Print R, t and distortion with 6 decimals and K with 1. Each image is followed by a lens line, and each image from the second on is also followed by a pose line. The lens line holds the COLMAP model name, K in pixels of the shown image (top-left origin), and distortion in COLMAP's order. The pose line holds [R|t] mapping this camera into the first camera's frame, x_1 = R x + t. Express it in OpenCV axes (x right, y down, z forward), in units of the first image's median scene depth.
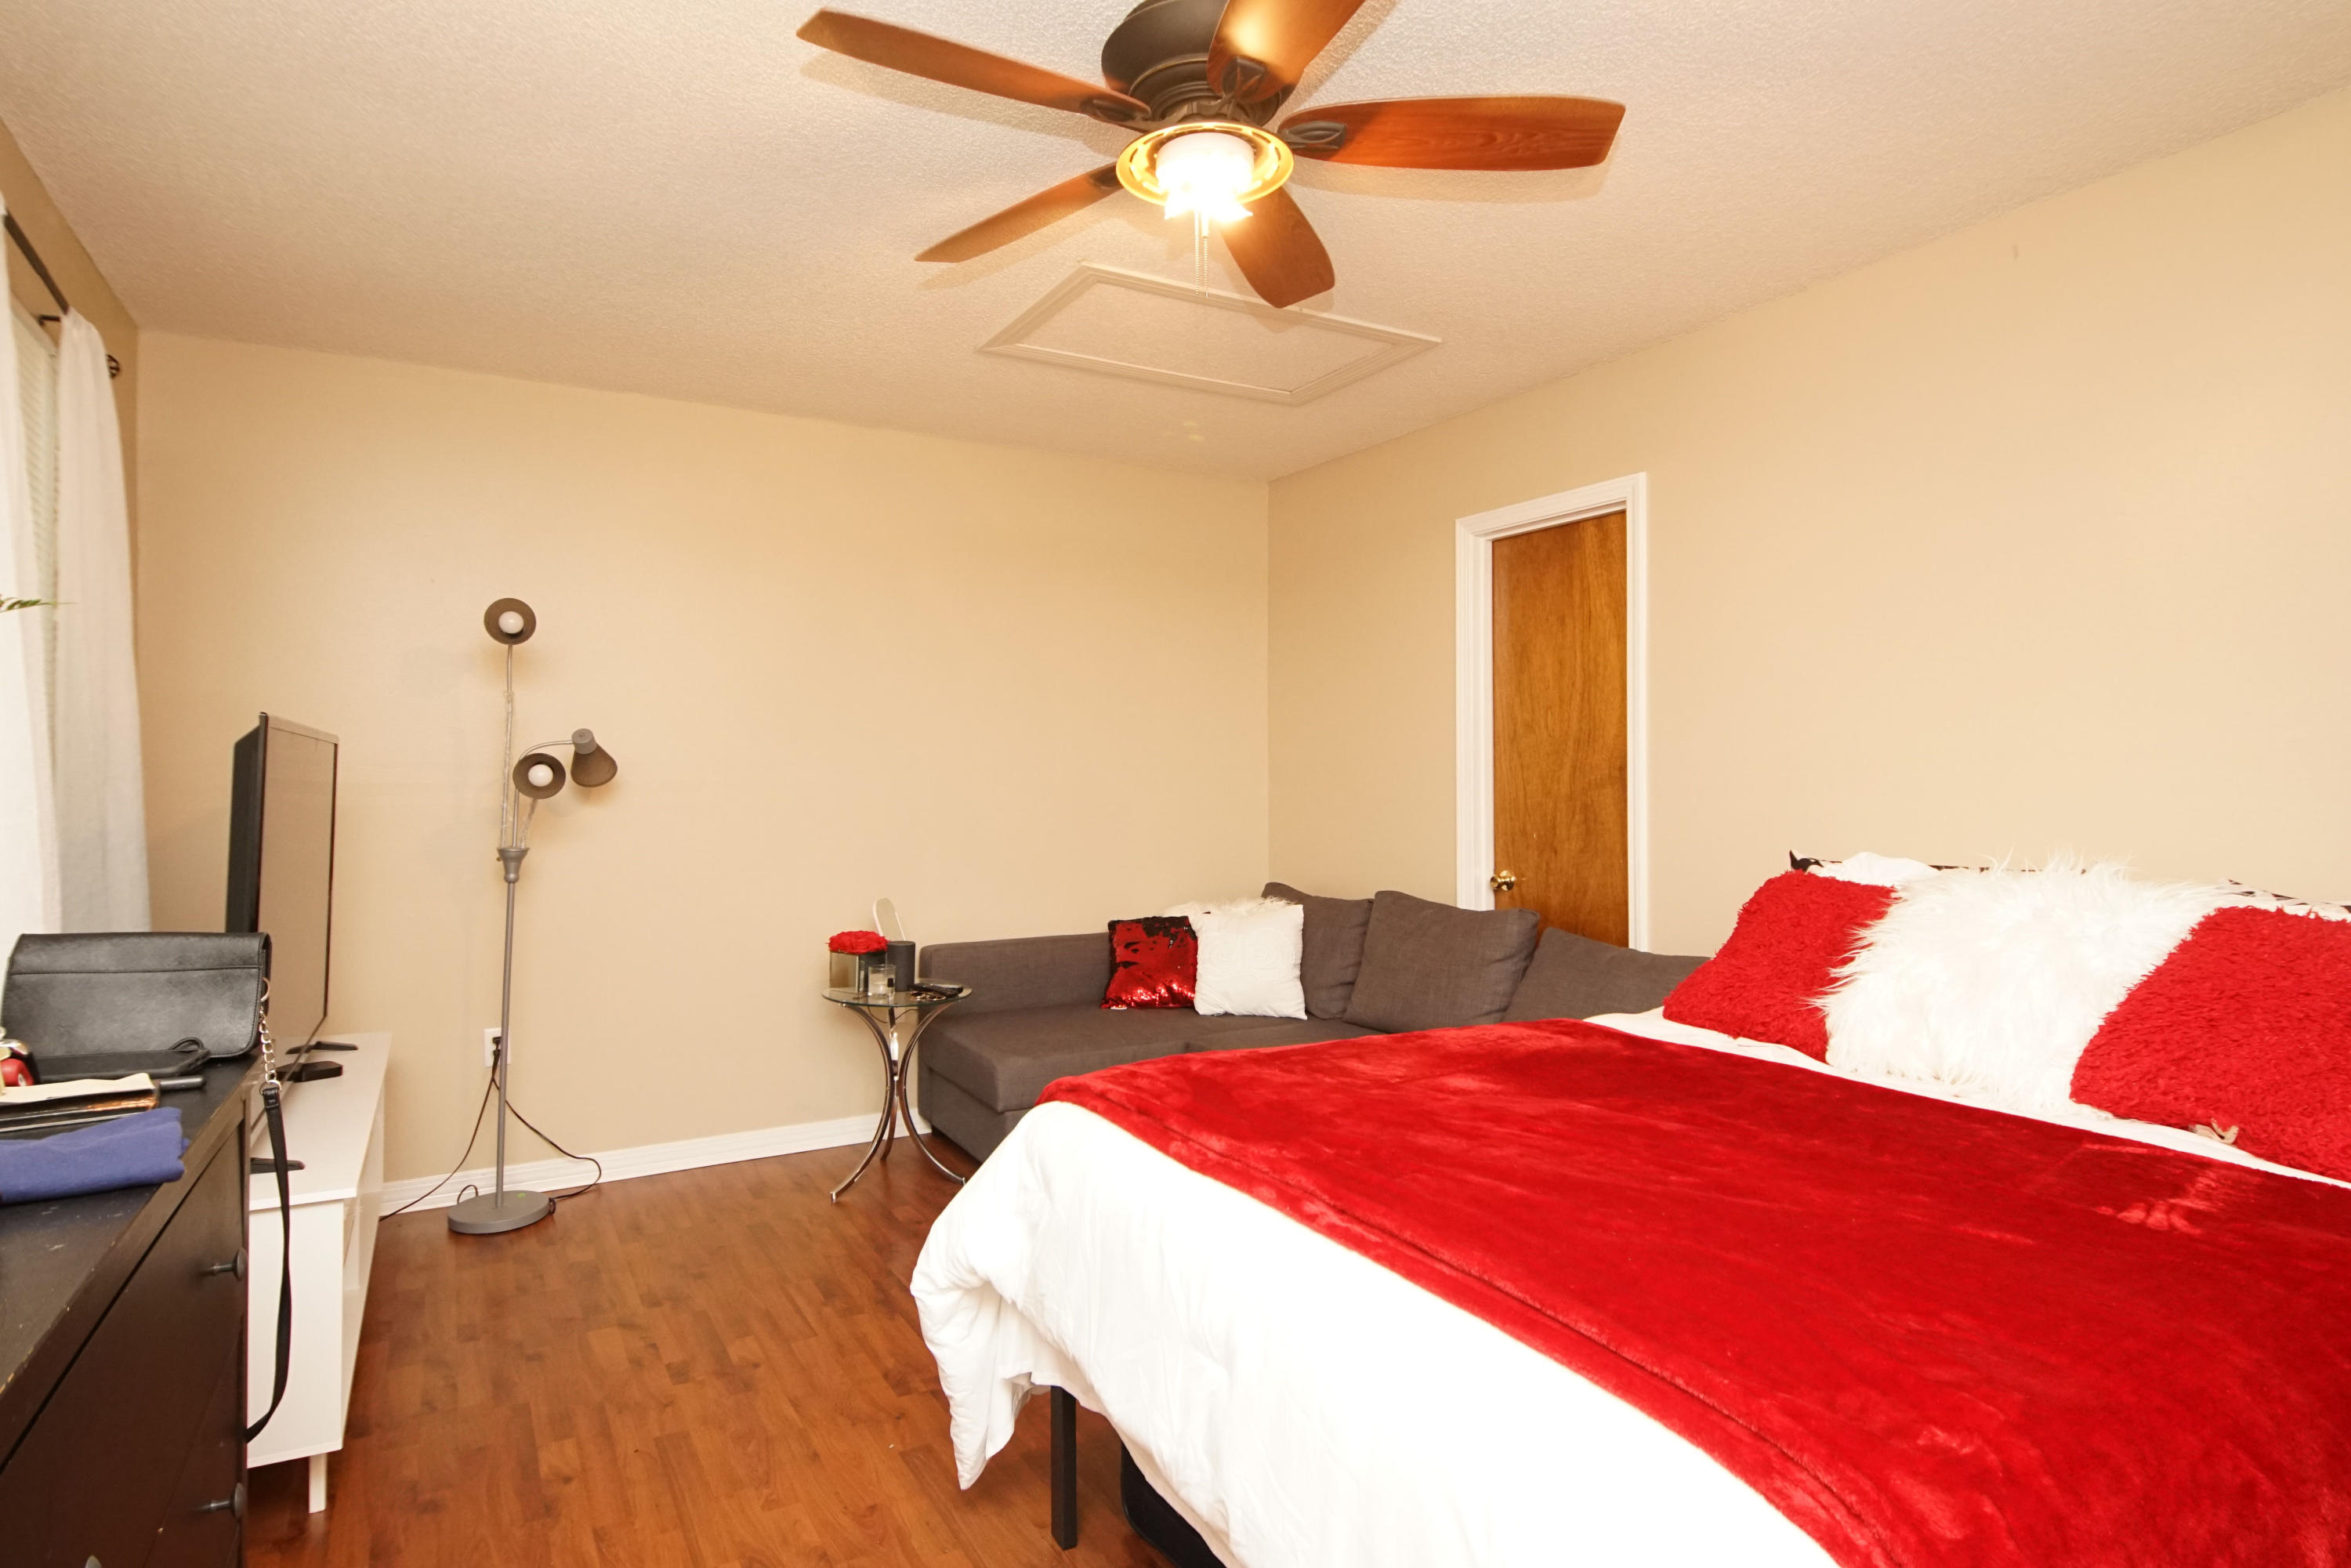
lens RADIAL K [[1253.2, 0, 1153.6], [0, 1253.2, 773.4], [0, 0, 1]] dist [0.039425, -0.035246]
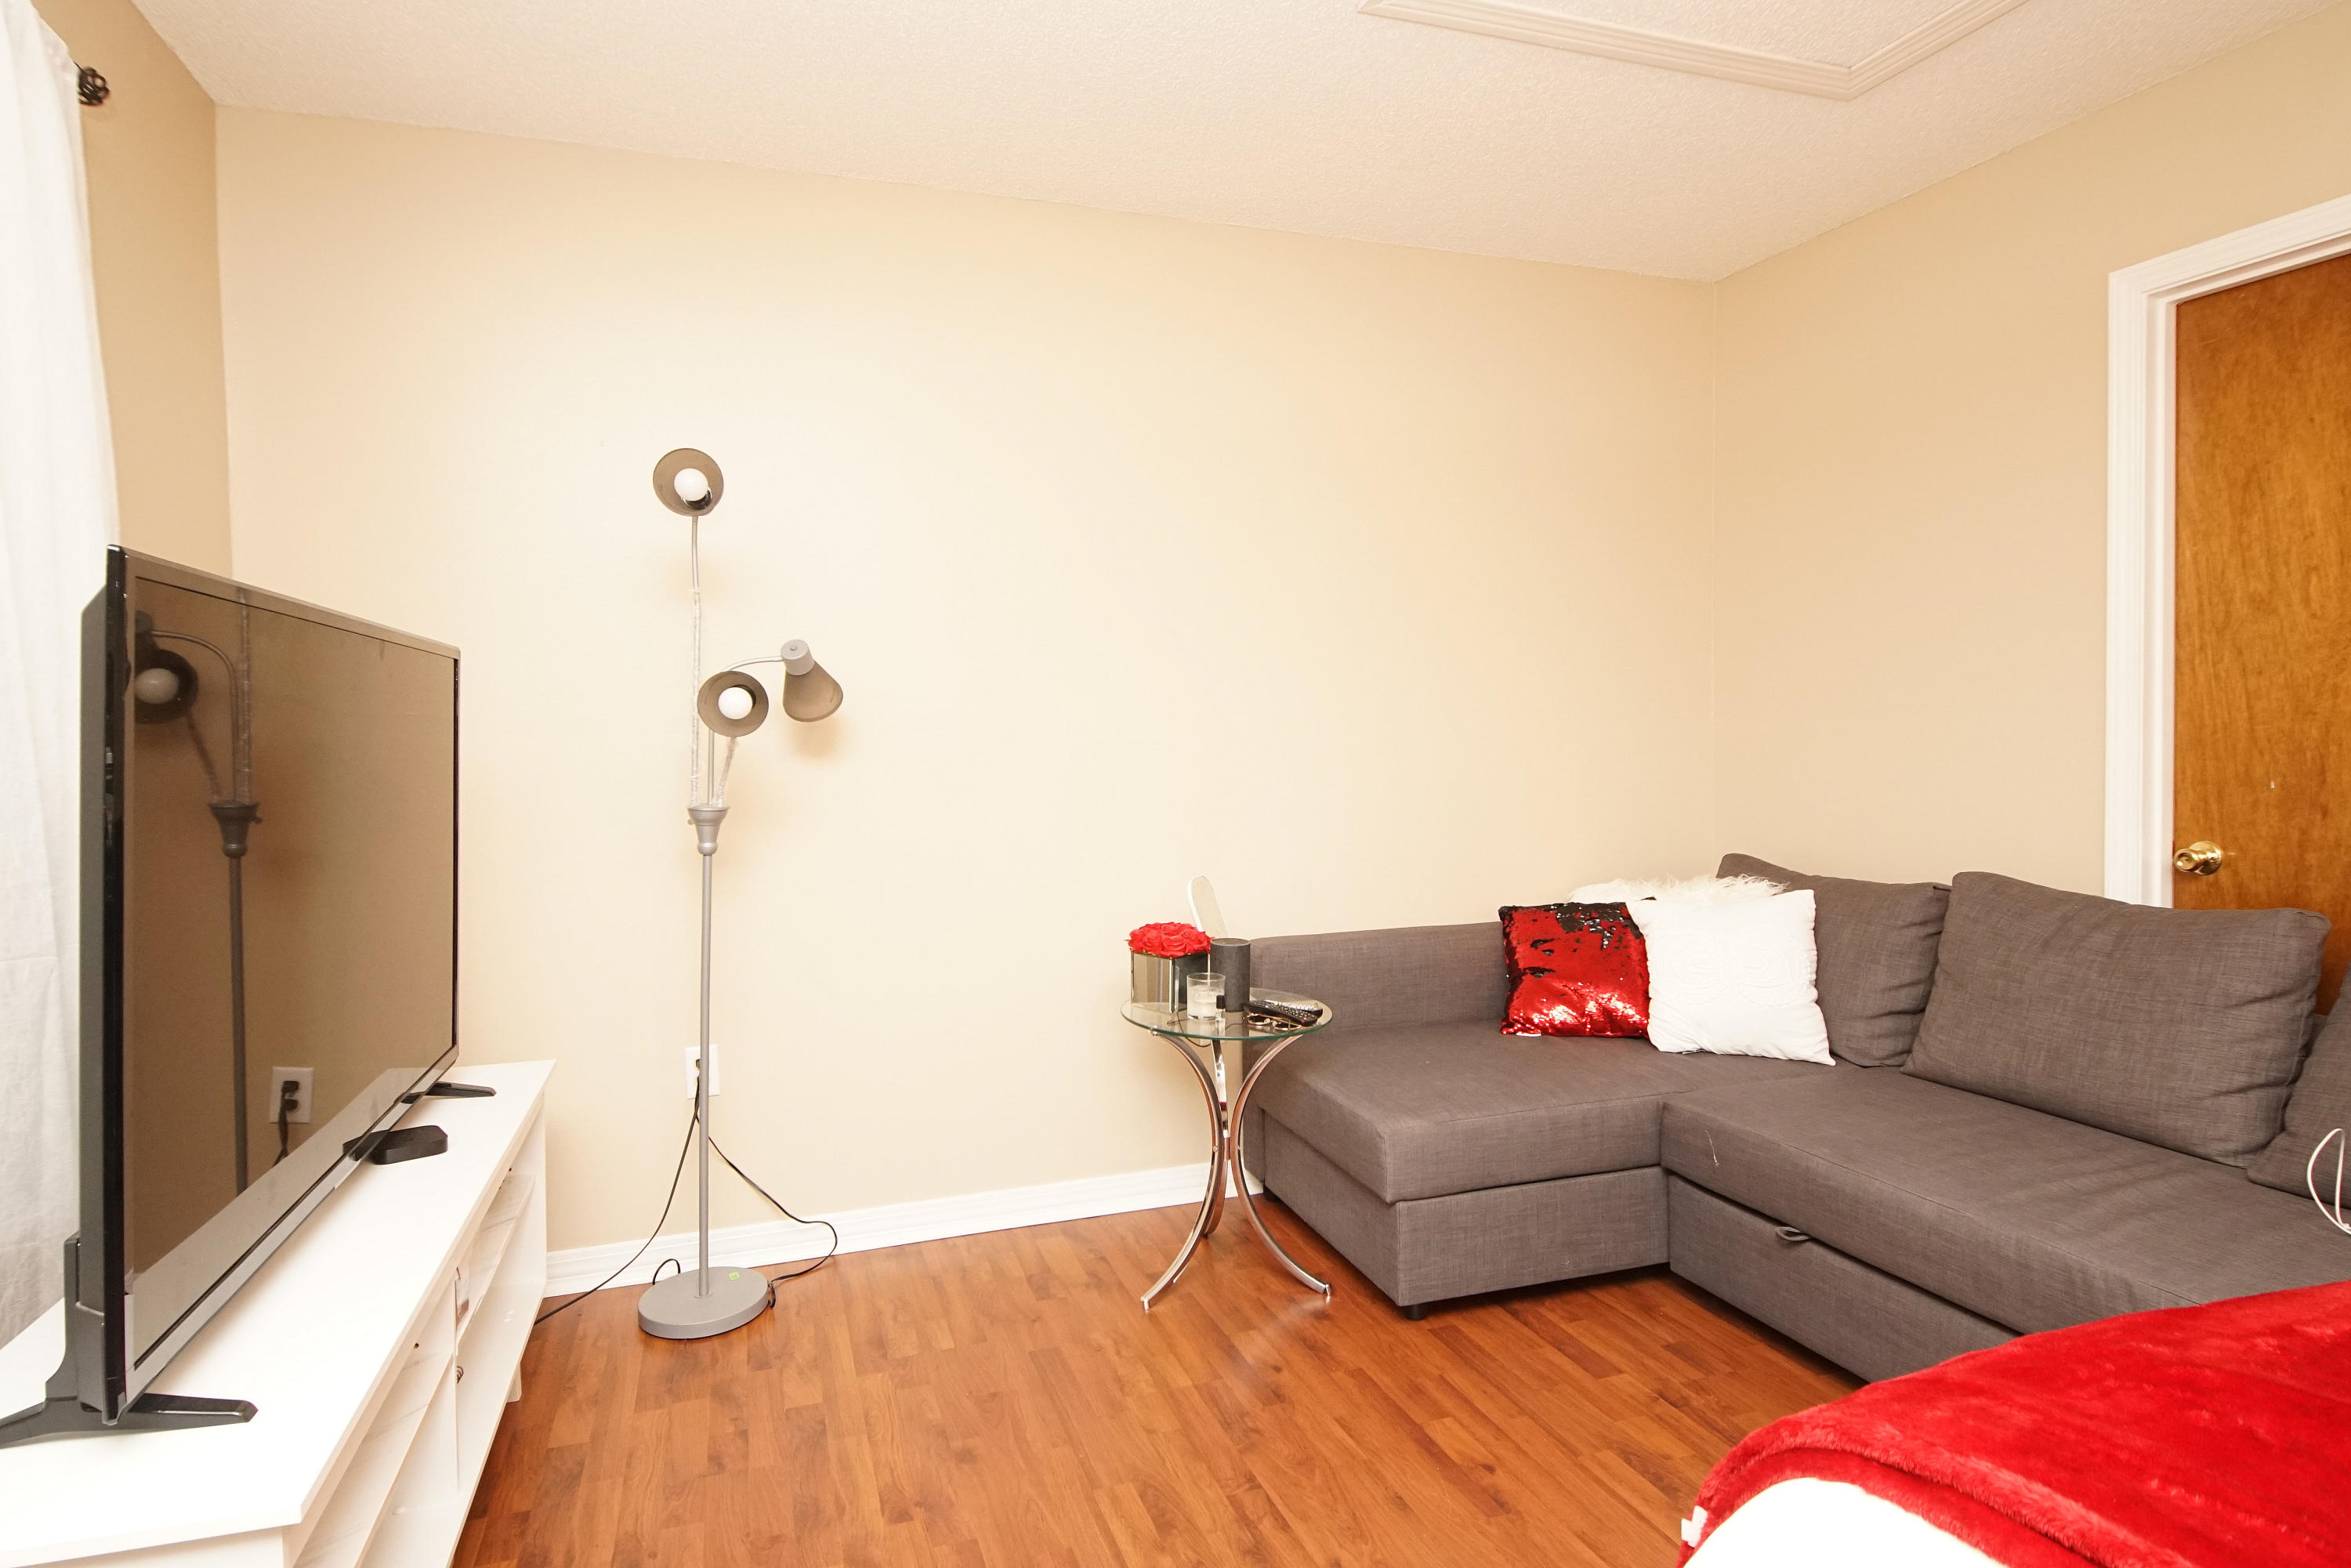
lens RADIAL K [[1253.2, 0, 1153.6], [0, 1253.2, 773.4], [0, 0, 1]] dist [0.039425, -0.035246]
pose [[0.982206, -0.005213, -0.187736, -0.112603], [0.012470, 0.999219, 0.037495, 0.015136], [0.187394, -0.039169, 0.981504, 0.315647]]
